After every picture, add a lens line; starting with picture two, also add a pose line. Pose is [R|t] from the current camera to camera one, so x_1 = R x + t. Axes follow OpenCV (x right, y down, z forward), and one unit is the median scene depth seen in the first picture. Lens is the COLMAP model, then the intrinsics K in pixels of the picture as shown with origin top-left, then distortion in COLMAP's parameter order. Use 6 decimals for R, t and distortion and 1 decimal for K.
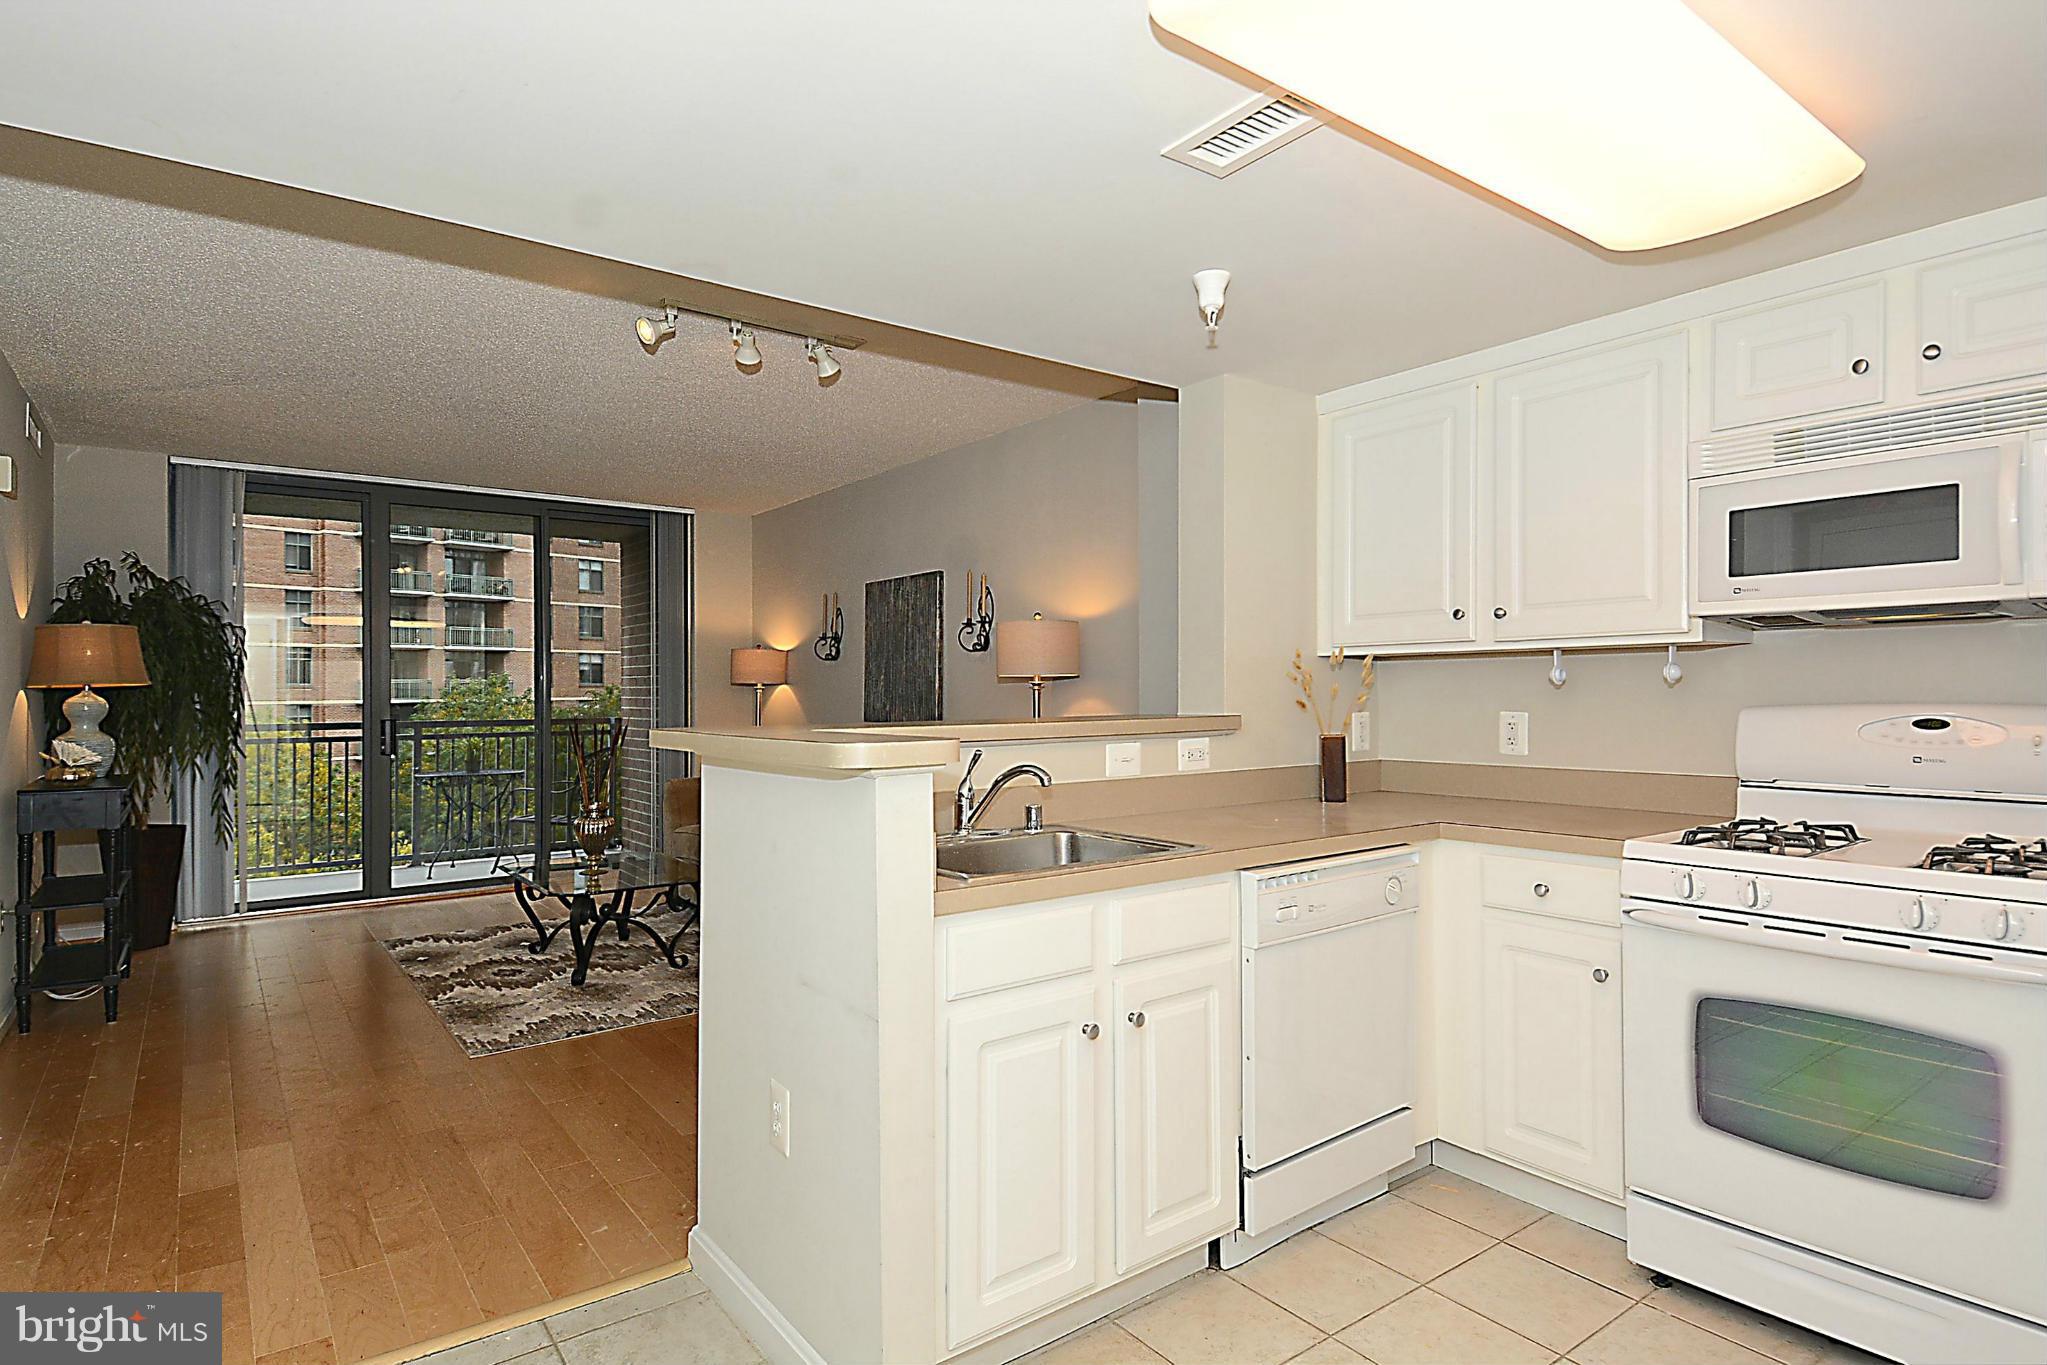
lens RADIAL K [[1121.4, 0, 1073.3], [0, 1121.4, 686.7], [0, 0, 1]] dist [0.047778, -0.024611]
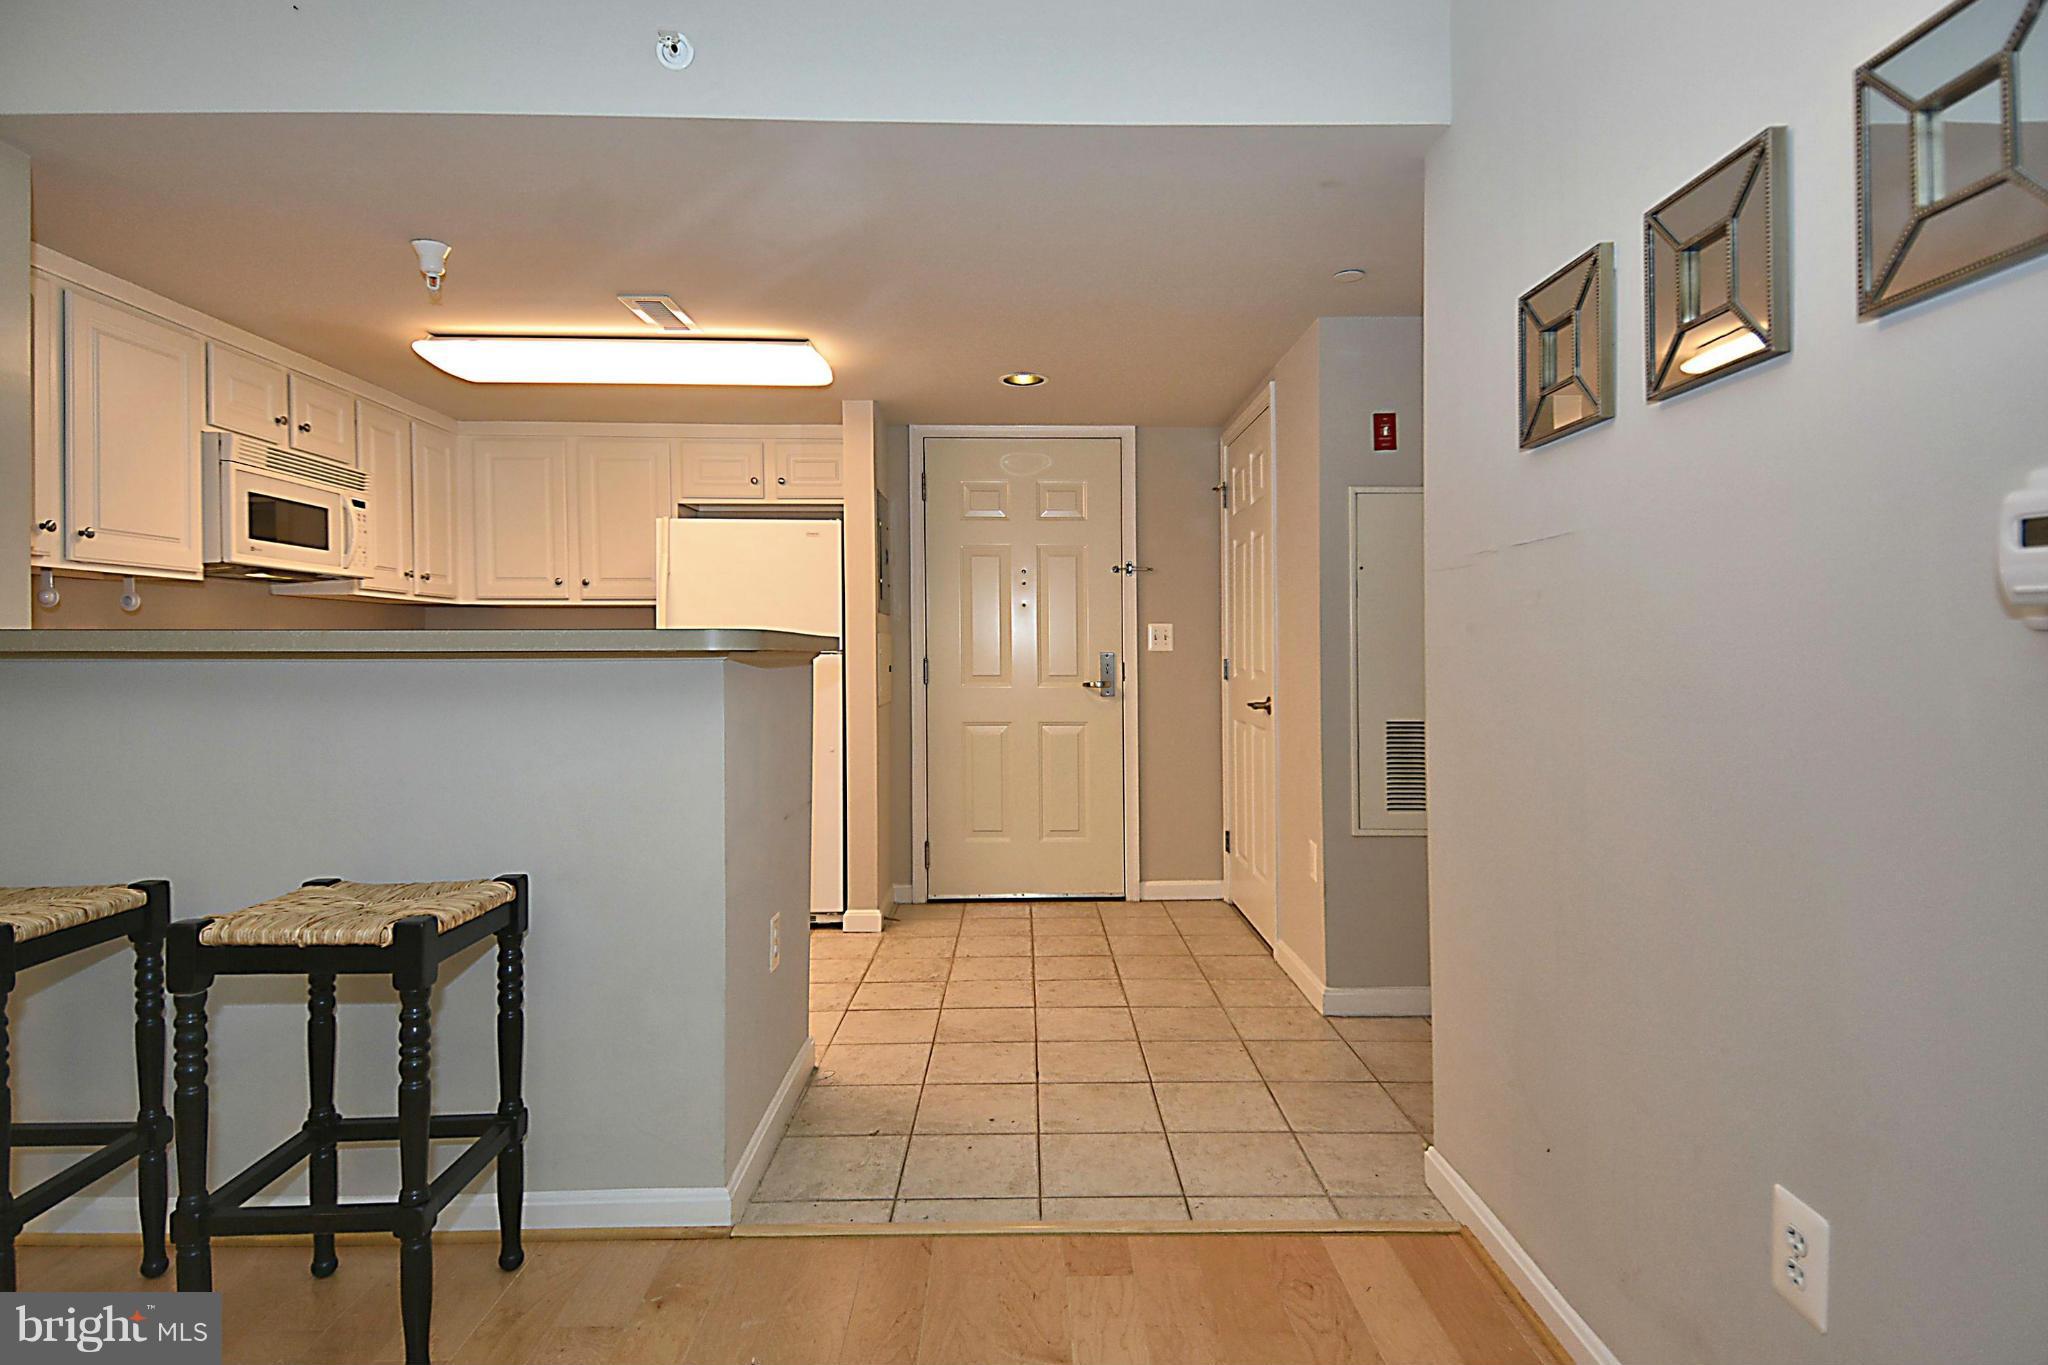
lens RADIAL K [[1122.0, 0, 1033.5], [0, 1122.0, 682.0], [0, 0, 1]] dist [0.047778, -0.024611]
pose [[-0.802528, -0.013556, 0.596460, -0.805050], [-0.003402, 0.999830, 0.018146, 0.040793], [-0.596605, 0.012534, -0.802437, 1.185053]]
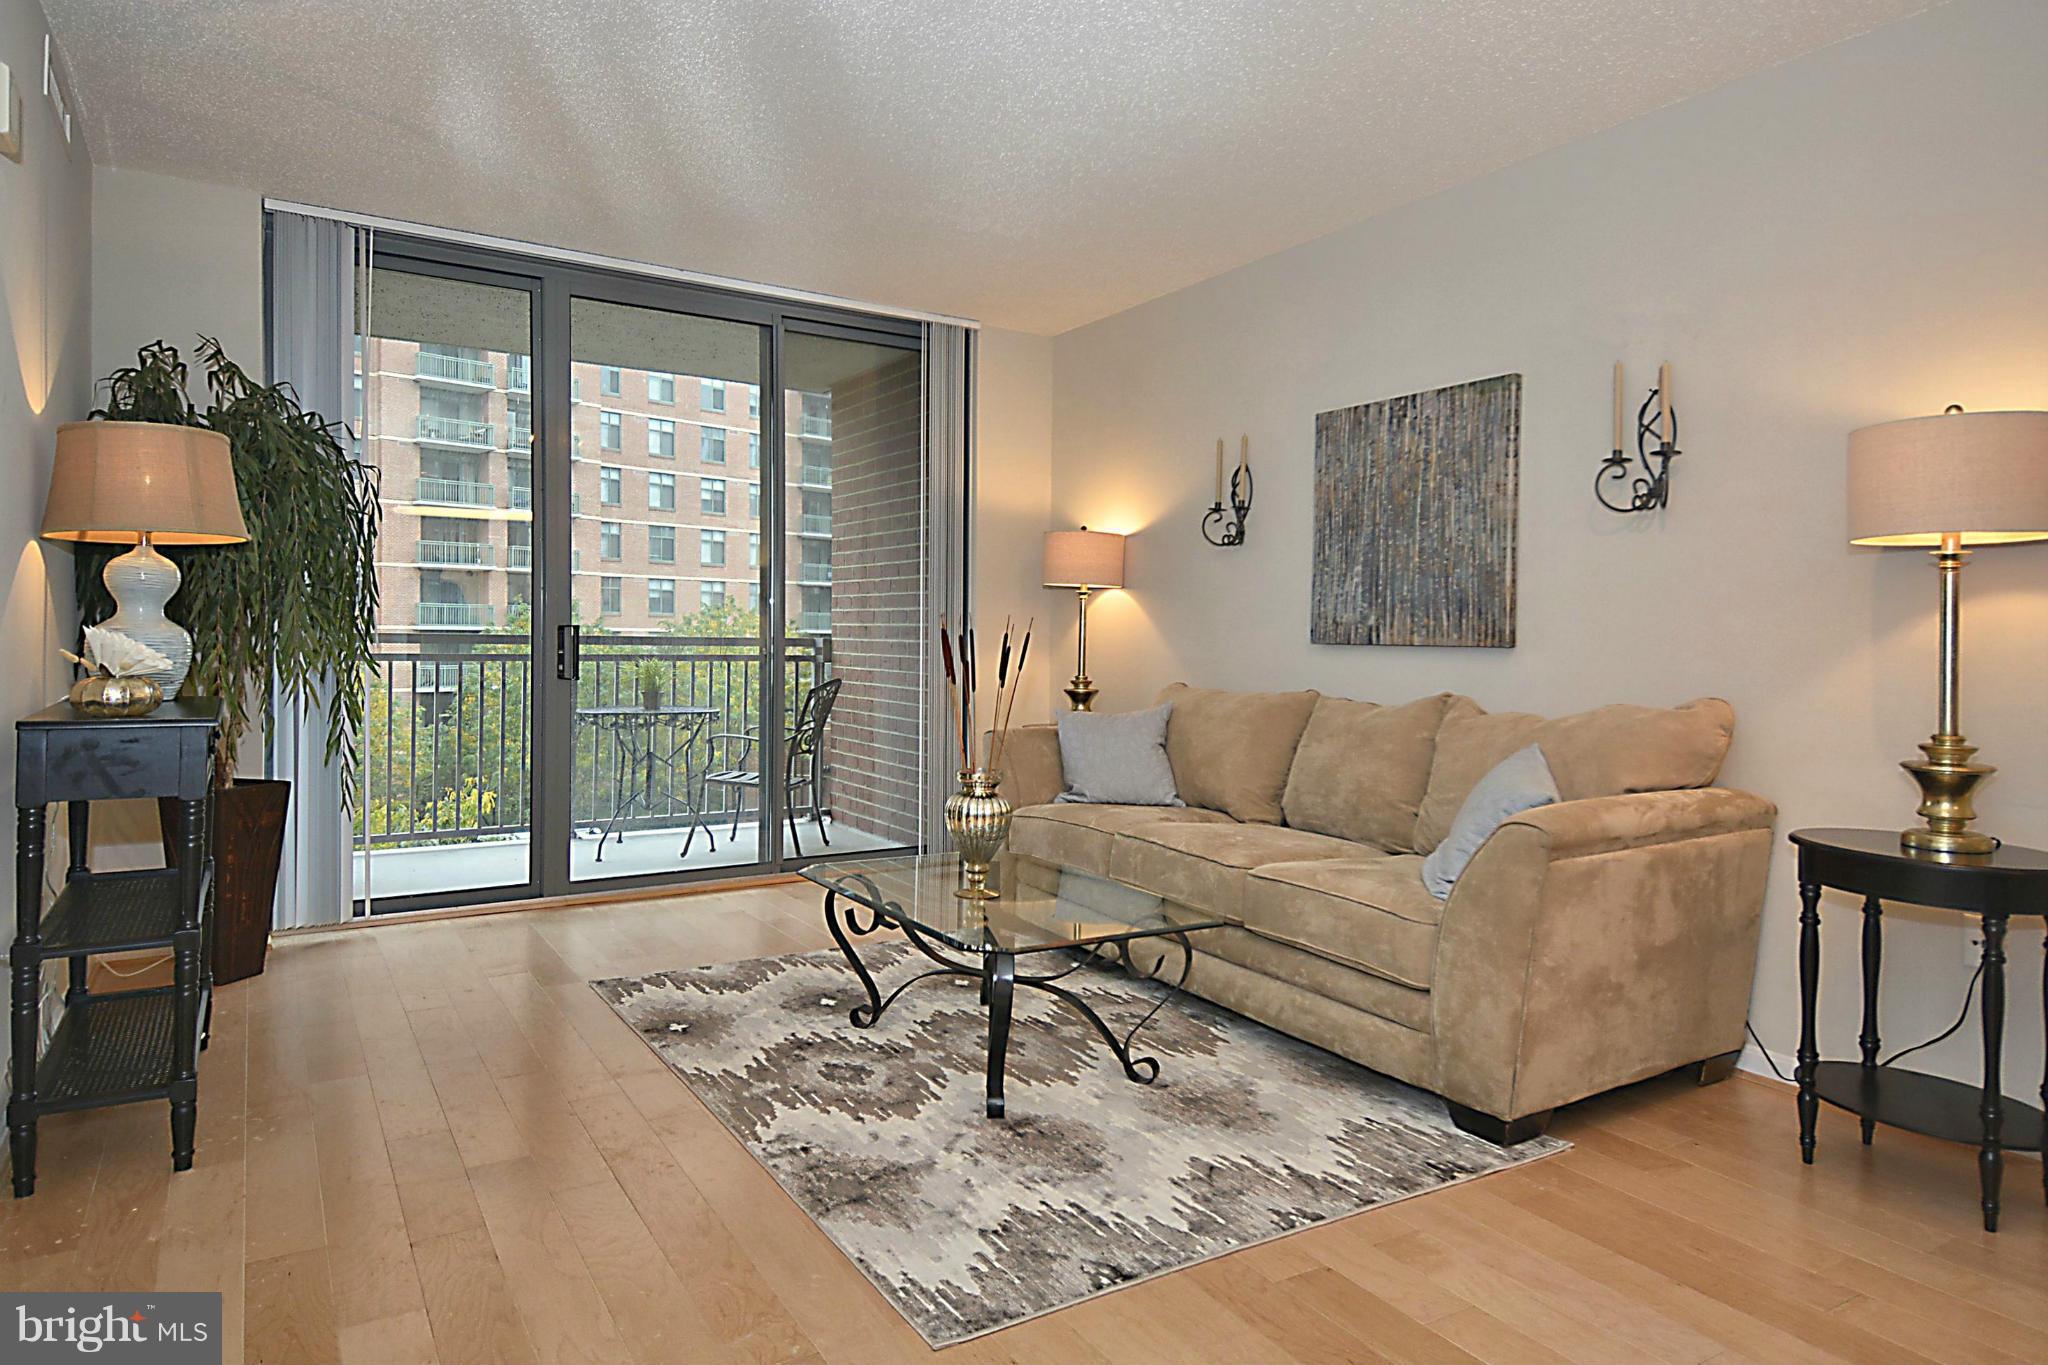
lens RADIAL K [[1256.0, 0, 1016.9], [0, 1256.0, 649.7], [0, 0, 1]] dist [0.071837, -0.019630]
pose [[0.993745, 0.021244, -0.109635, -0.533500], [-0.019502, 0.999666, 0.016932, 0.051966], [0.109959, -0.014688, 0.993828, 0.607769]]
